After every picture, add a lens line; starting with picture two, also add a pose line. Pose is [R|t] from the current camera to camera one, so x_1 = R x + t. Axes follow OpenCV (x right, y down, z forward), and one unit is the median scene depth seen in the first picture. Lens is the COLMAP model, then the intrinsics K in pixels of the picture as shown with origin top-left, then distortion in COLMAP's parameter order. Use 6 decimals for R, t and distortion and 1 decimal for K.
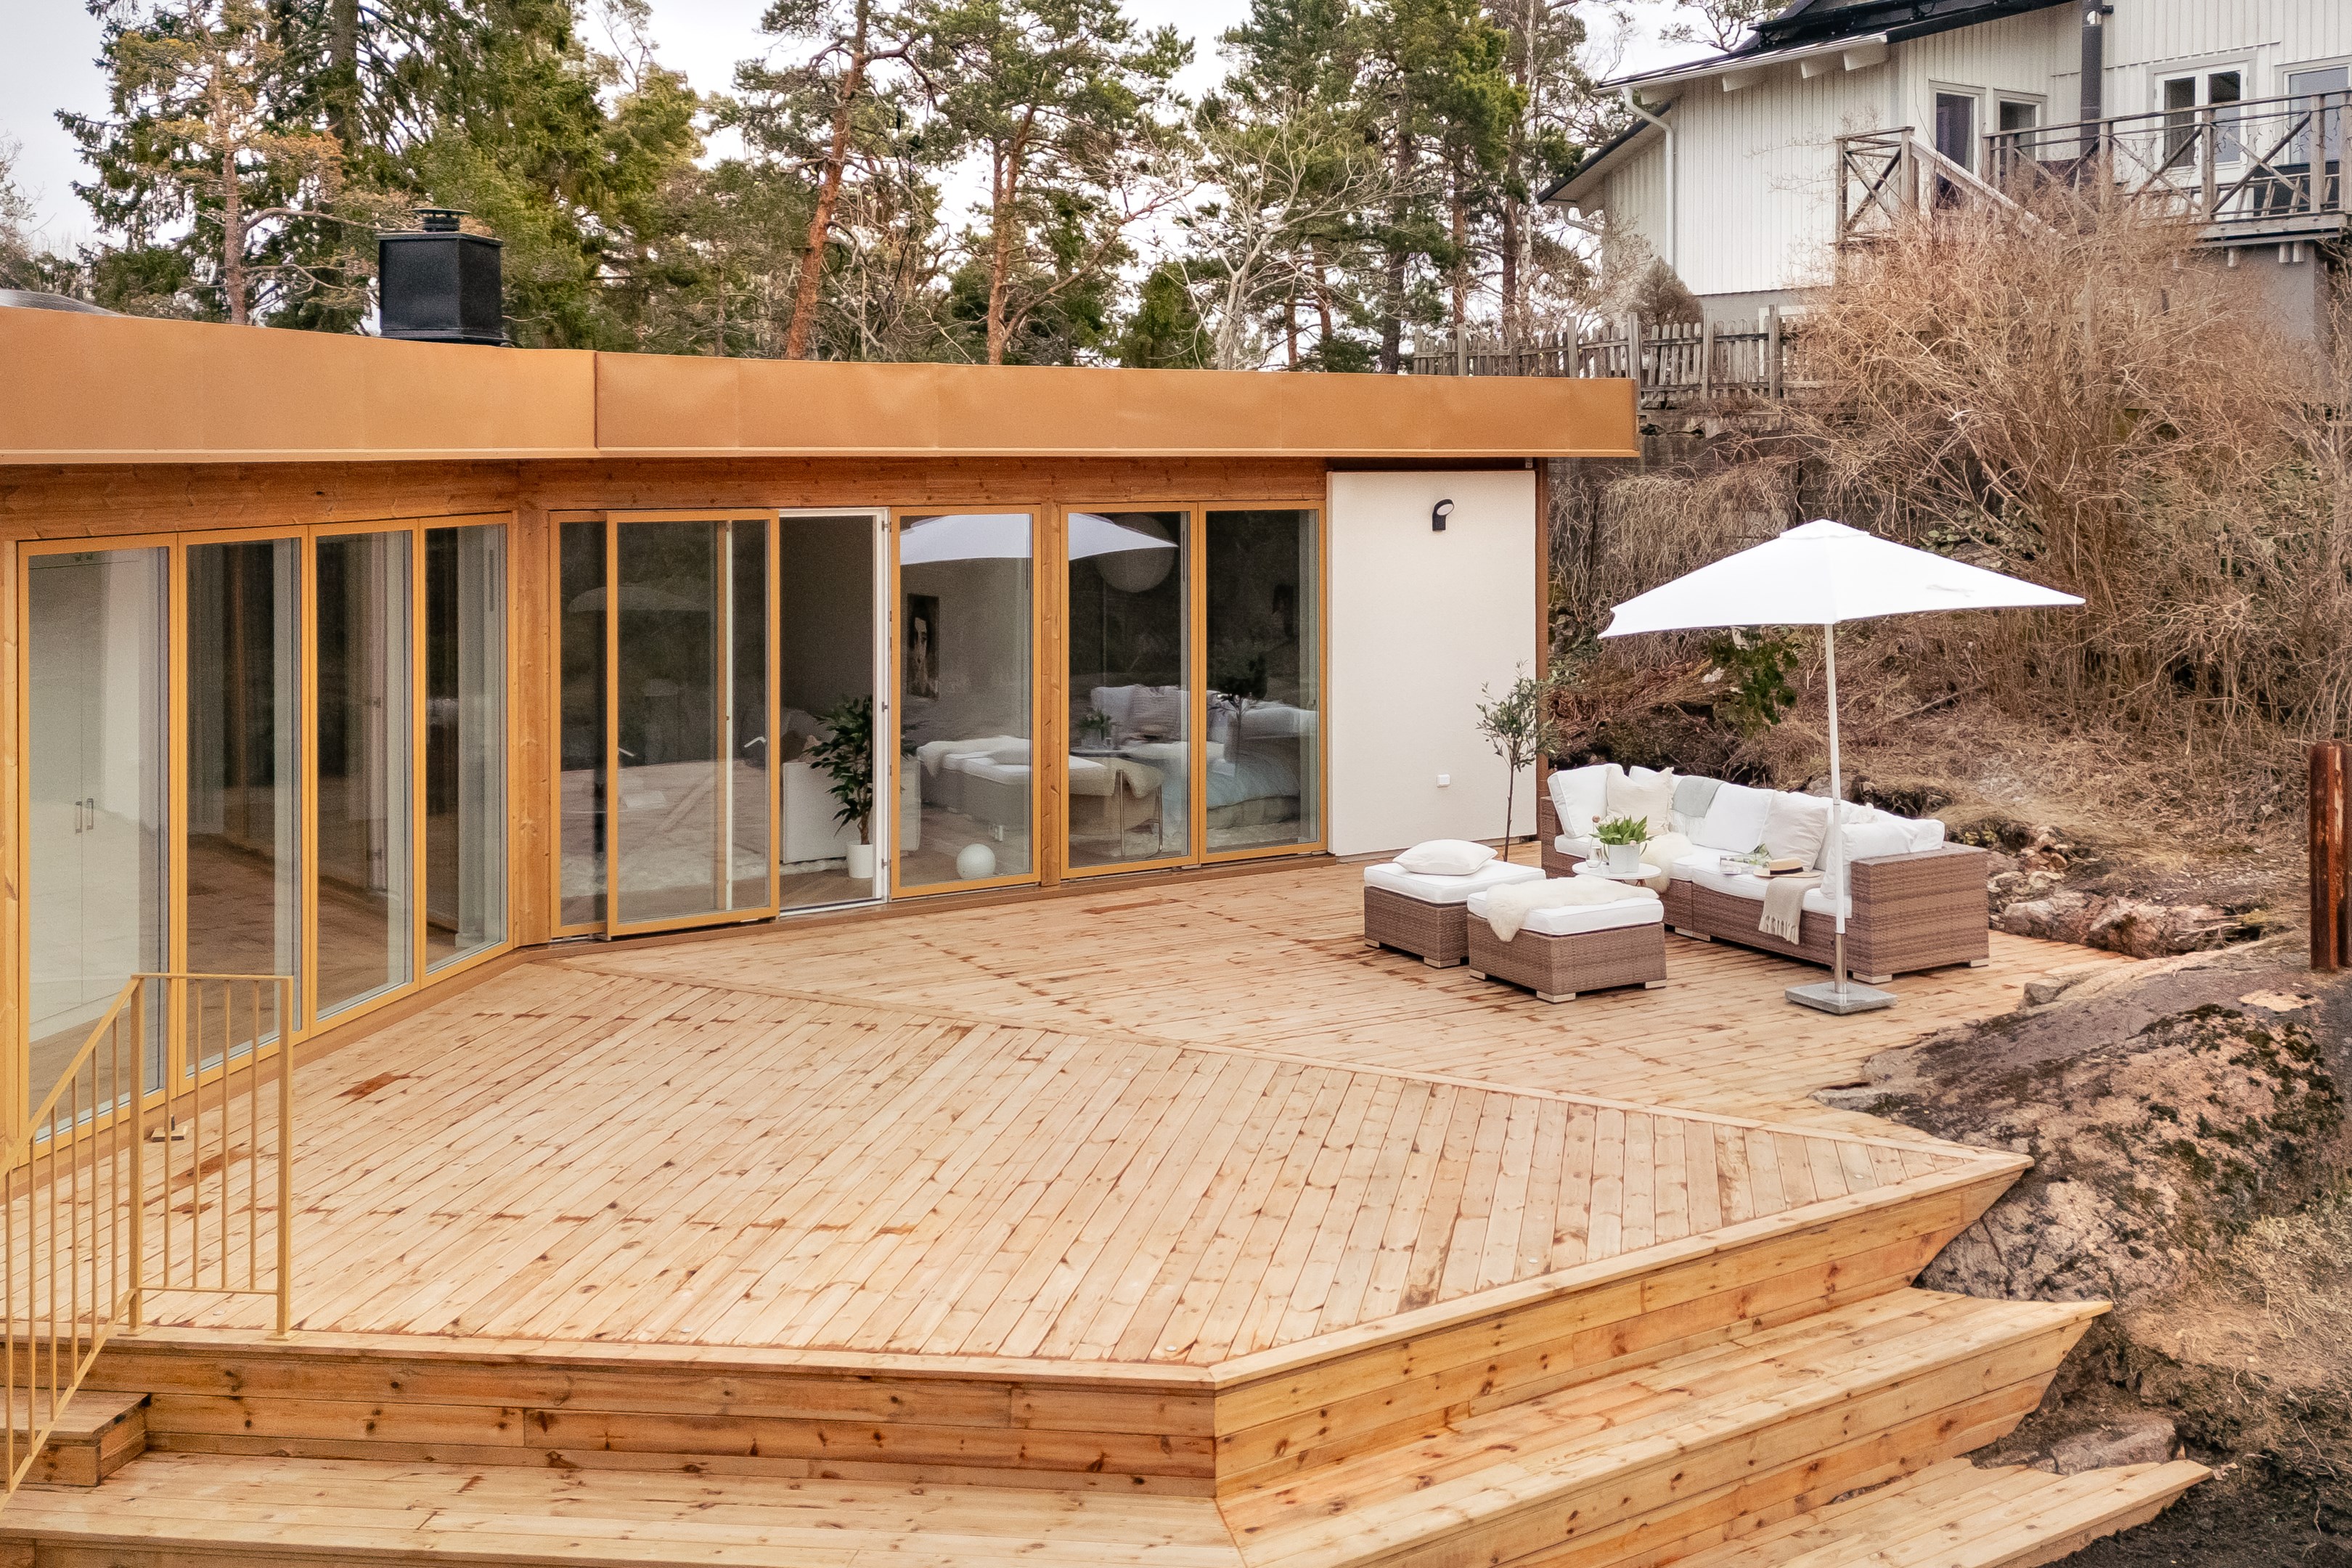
lens RADIAL K [[2295.9, 0, 1184.6], [0, 2295.9, 642.1], [0, 0, 1]] dist [0.152744, -0.233939]
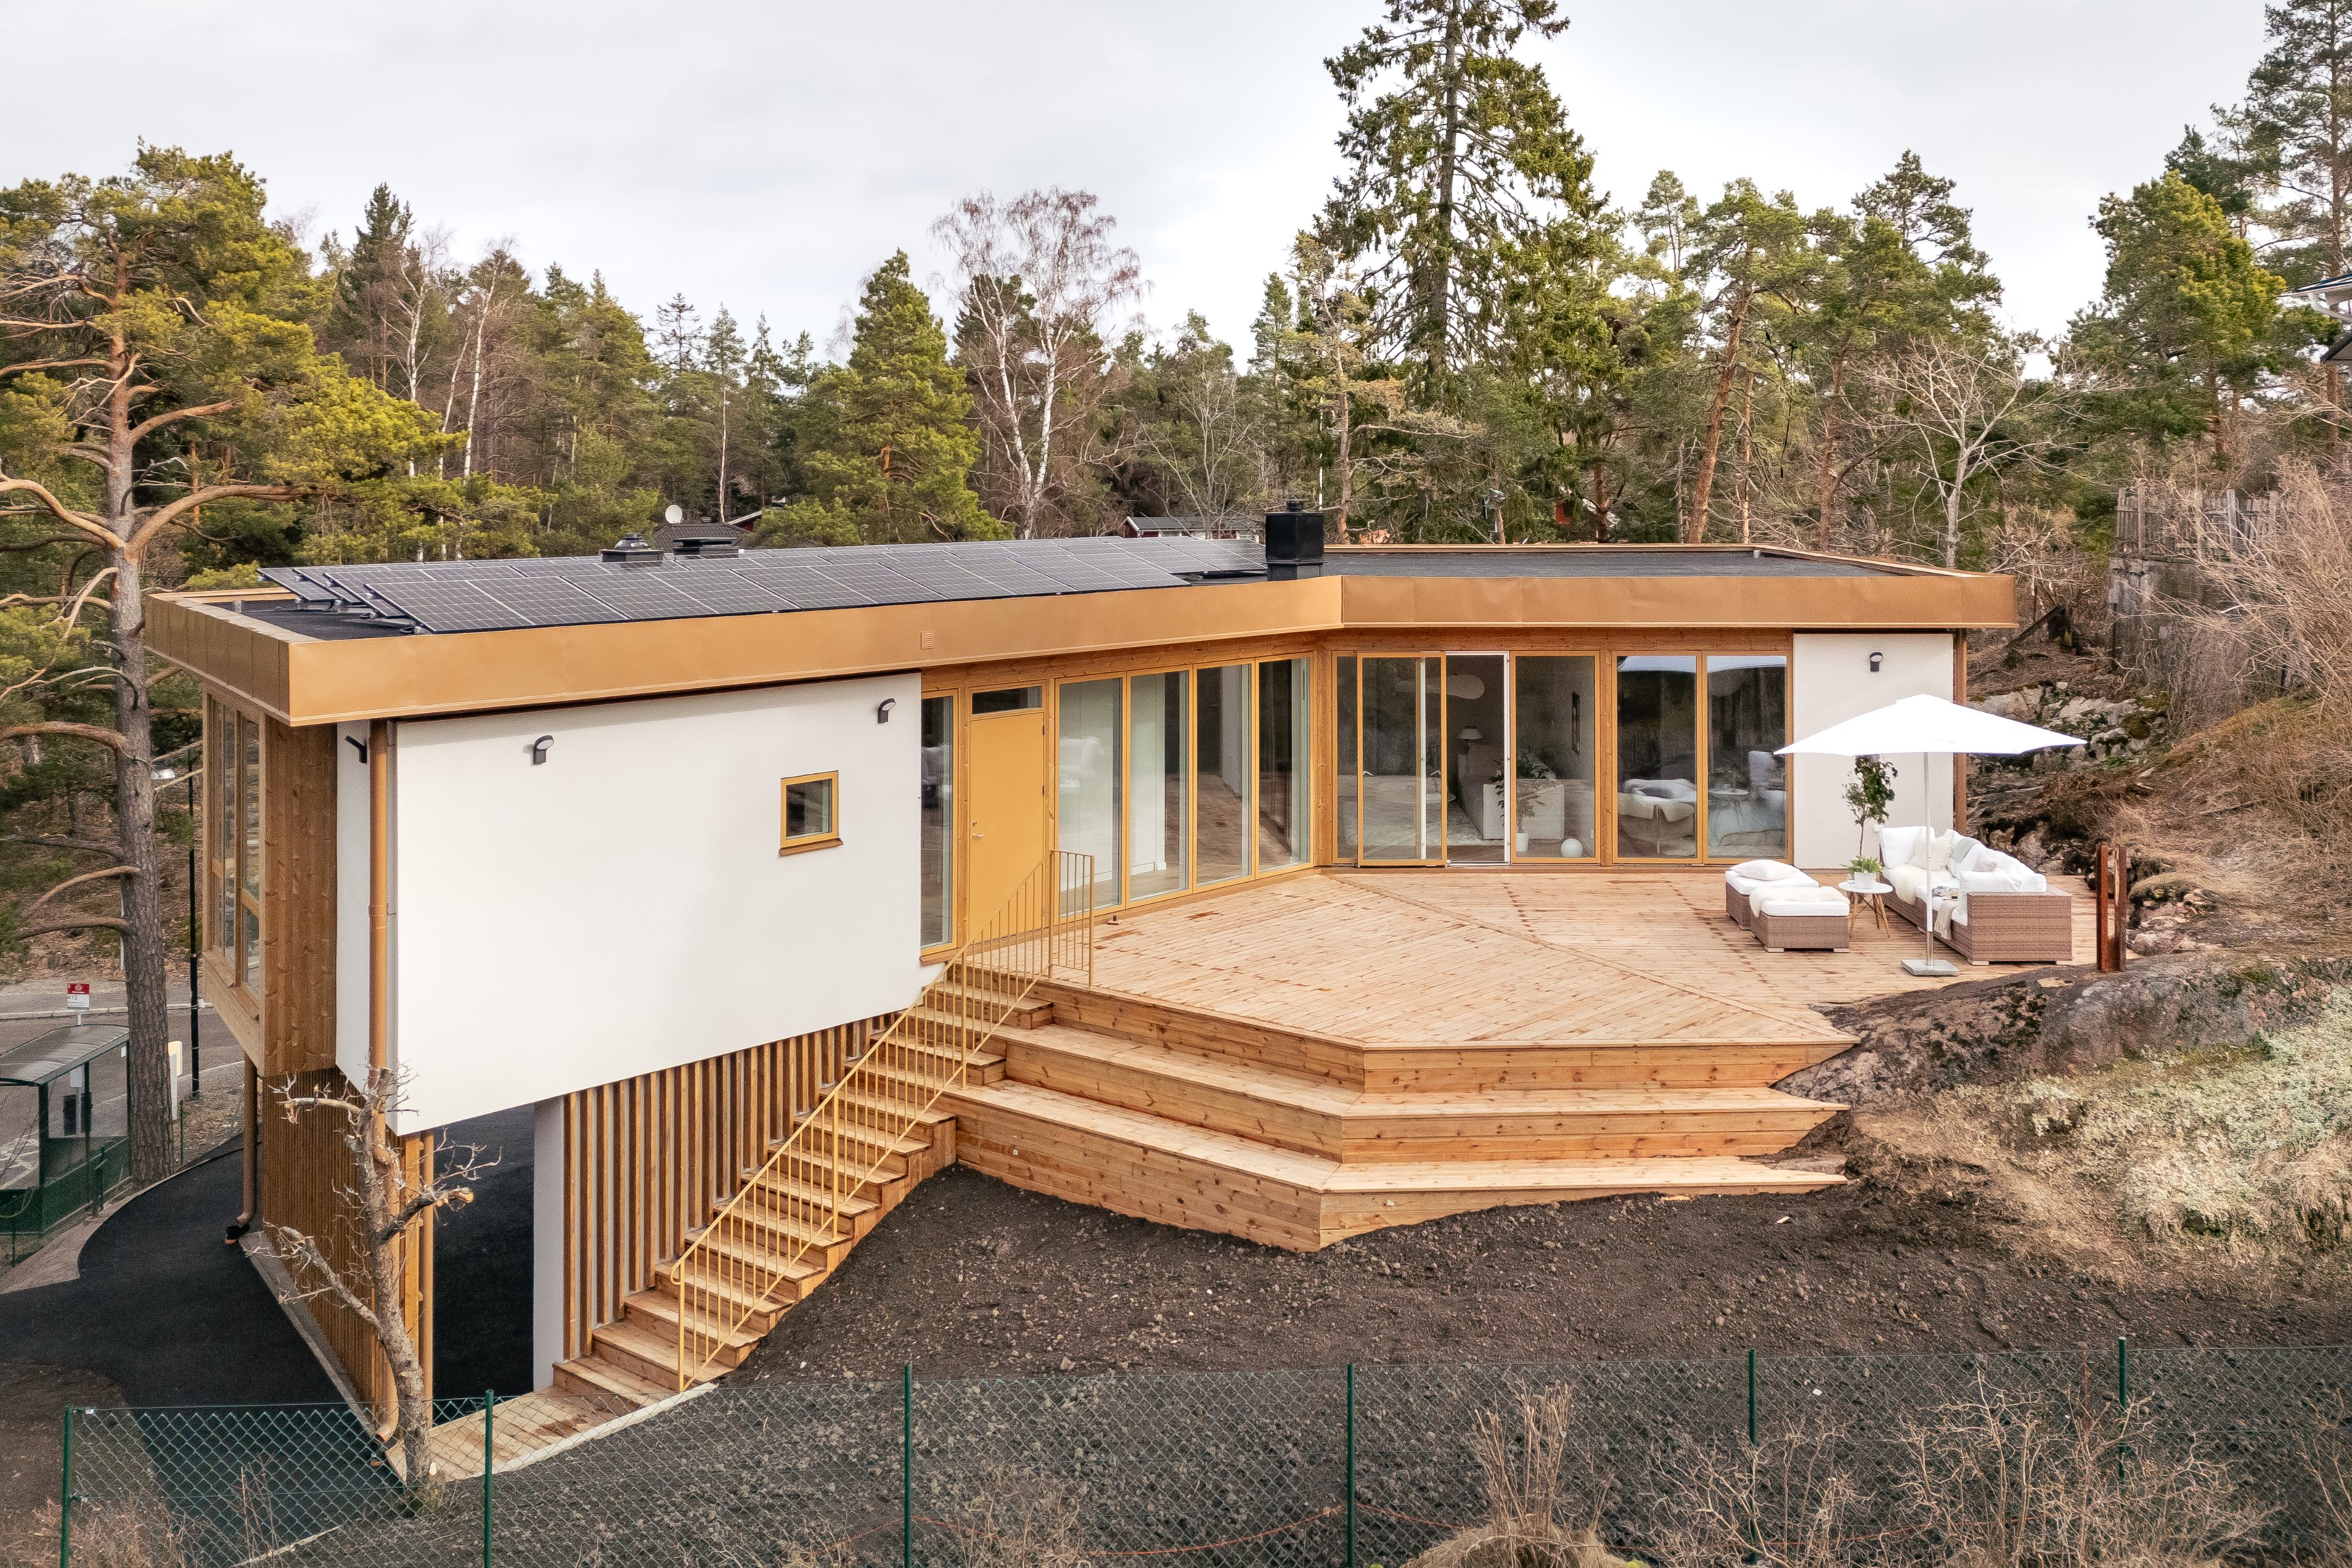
lens RADIAL K [[2295.9, 0, 1184.6], [0, 2295.9, 642.1], [0, 0, 1]] dist [0.152744, -0.233939]
pose [[0.822430, 0.040318, -0.567436, 0.992638], [-0.033888, 0.999186, 0.021879, -0.137158], [0.567856, 0.001236, 0.823127, -0.936470]]
